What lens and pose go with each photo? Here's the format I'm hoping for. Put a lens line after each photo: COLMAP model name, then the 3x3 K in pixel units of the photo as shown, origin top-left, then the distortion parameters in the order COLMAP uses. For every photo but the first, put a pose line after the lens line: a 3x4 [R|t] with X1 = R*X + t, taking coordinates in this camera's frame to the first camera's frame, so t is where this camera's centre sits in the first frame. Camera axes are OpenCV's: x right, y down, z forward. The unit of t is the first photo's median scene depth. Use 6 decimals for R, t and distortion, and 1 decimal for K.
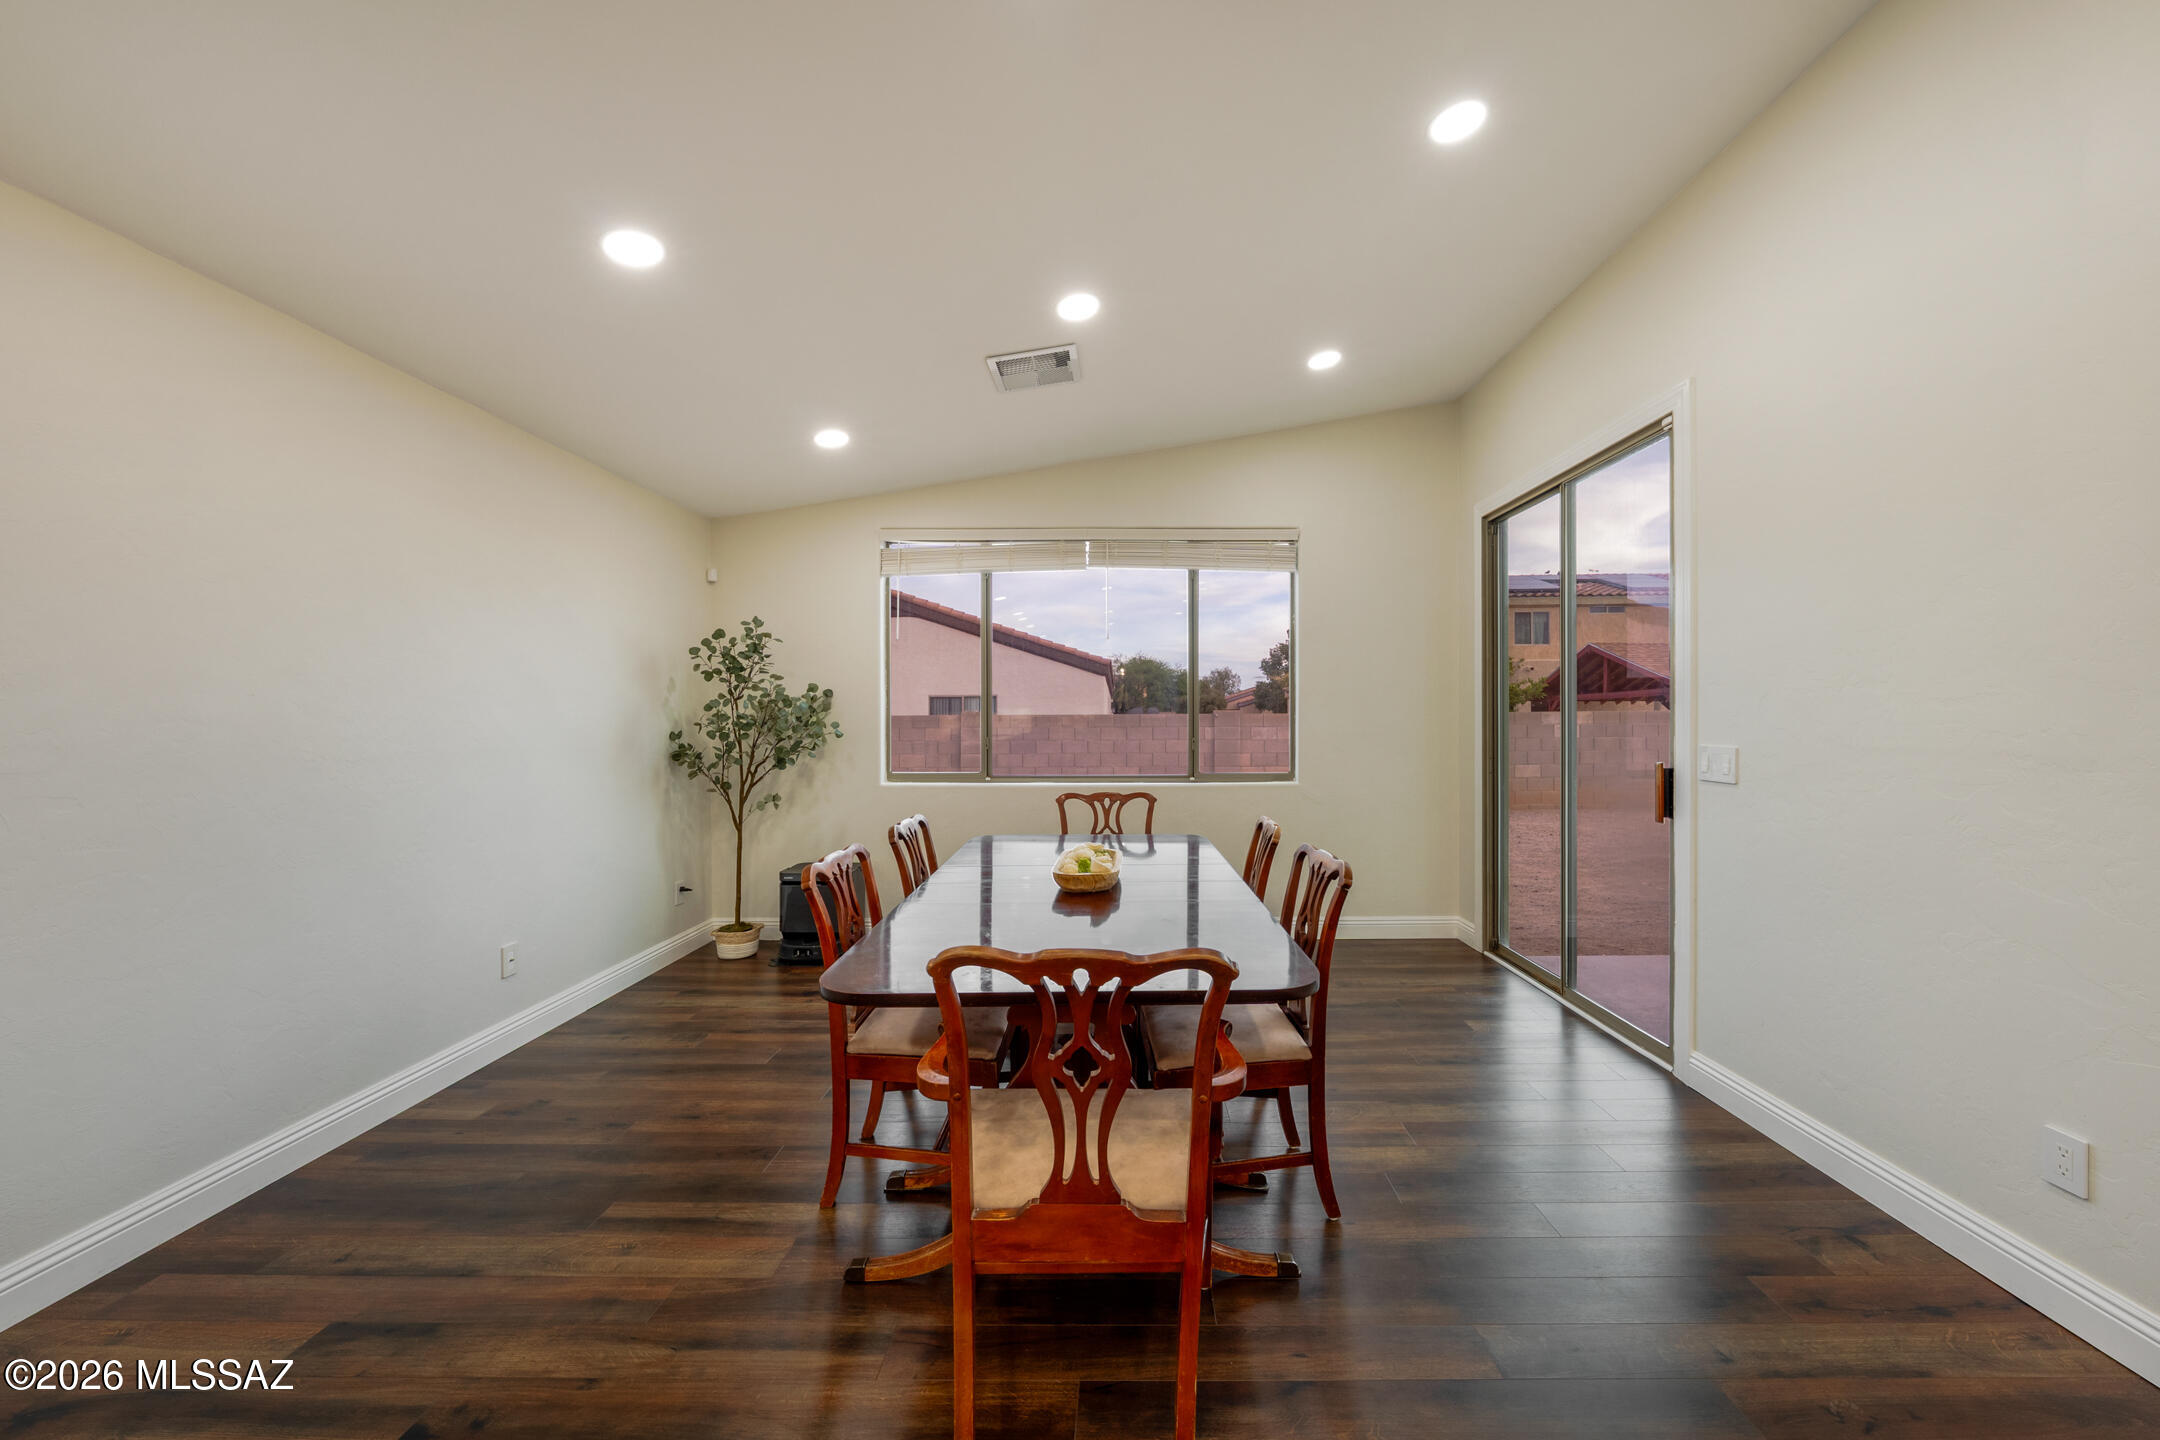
lens RADIAL K [[773.0, 0, 1133.1], [0, 773.0, 720.3], [0, 0, 1]] dist [-0.000823, -0.000017]
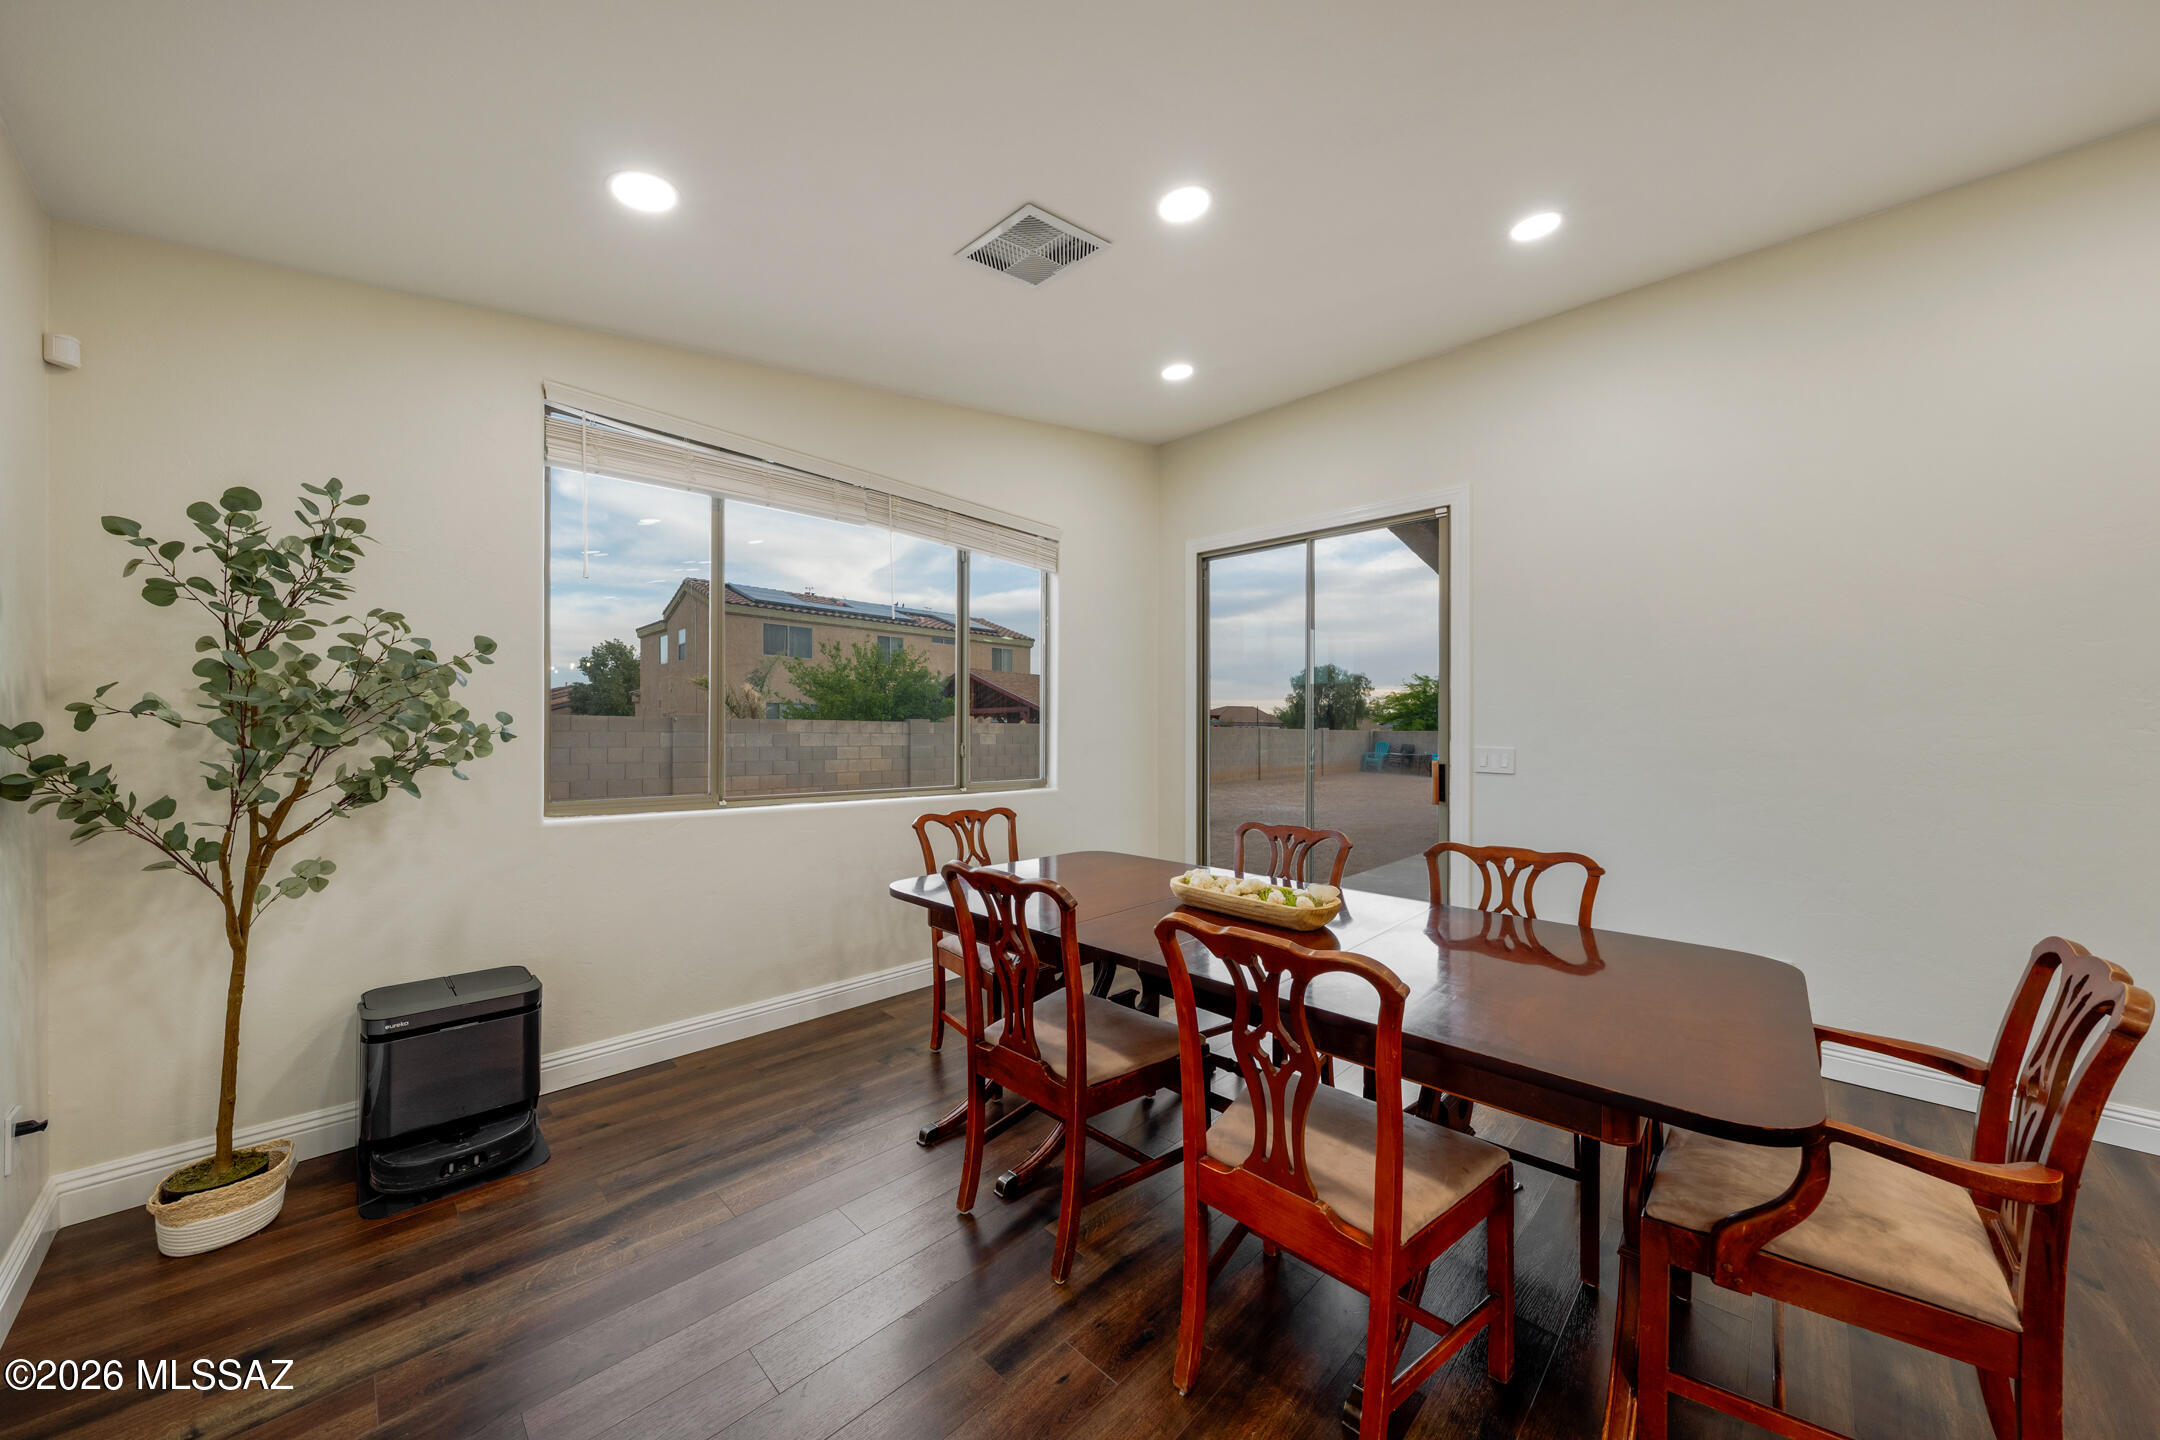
lens RADIAL K [[734.2, 0, 1028.1], [0, 734.2, 735.7], [0, 0, 1]] dist [-0.000962, -0.000063]
pose [[0.712369, 0.009531, 0.701740, -0.483026], [-0.014906, 0.999888, 0.001551, 0.012208], [-0.701647, -0.011566, 0.712431, 0.382309]]
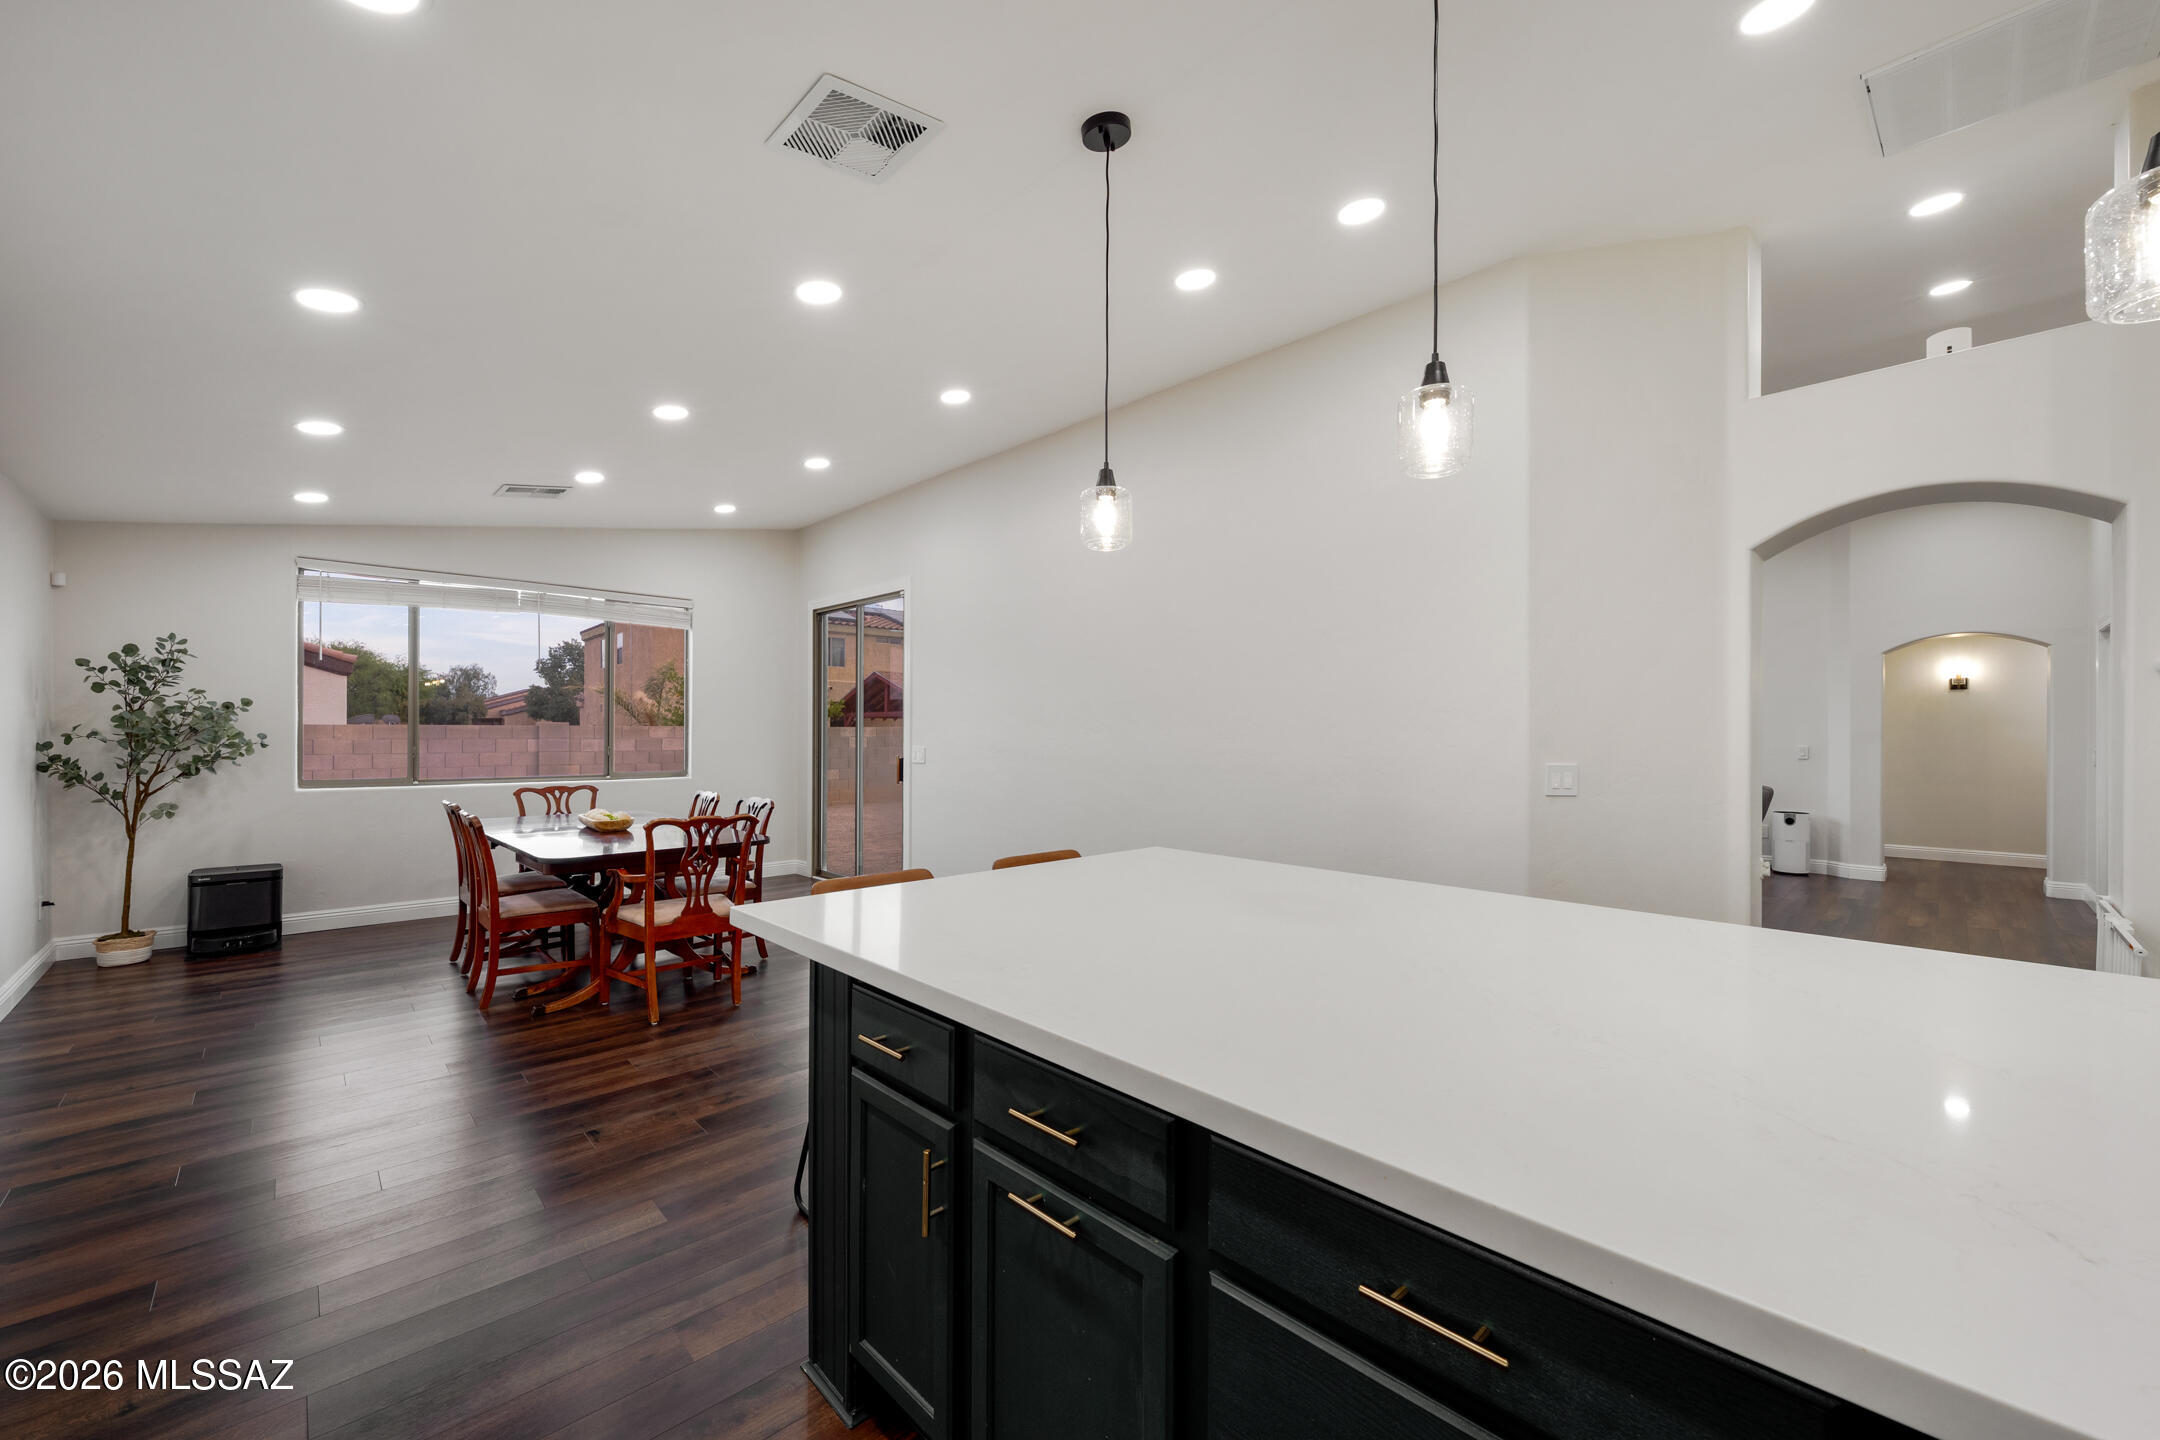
lens RADIAL K [[850.6, 0, 1054.9], [0, 850.6, 728.9], [0, 0, 1]] dist [0.000542, -0.000054]
pose [[0.738734, 0.009413, 0.673931, -0.367569], [-0.006871, 0.999956, -0.006435, -0.004195], [-0.673962, 0.000123, 0.738766, -0.649383]]
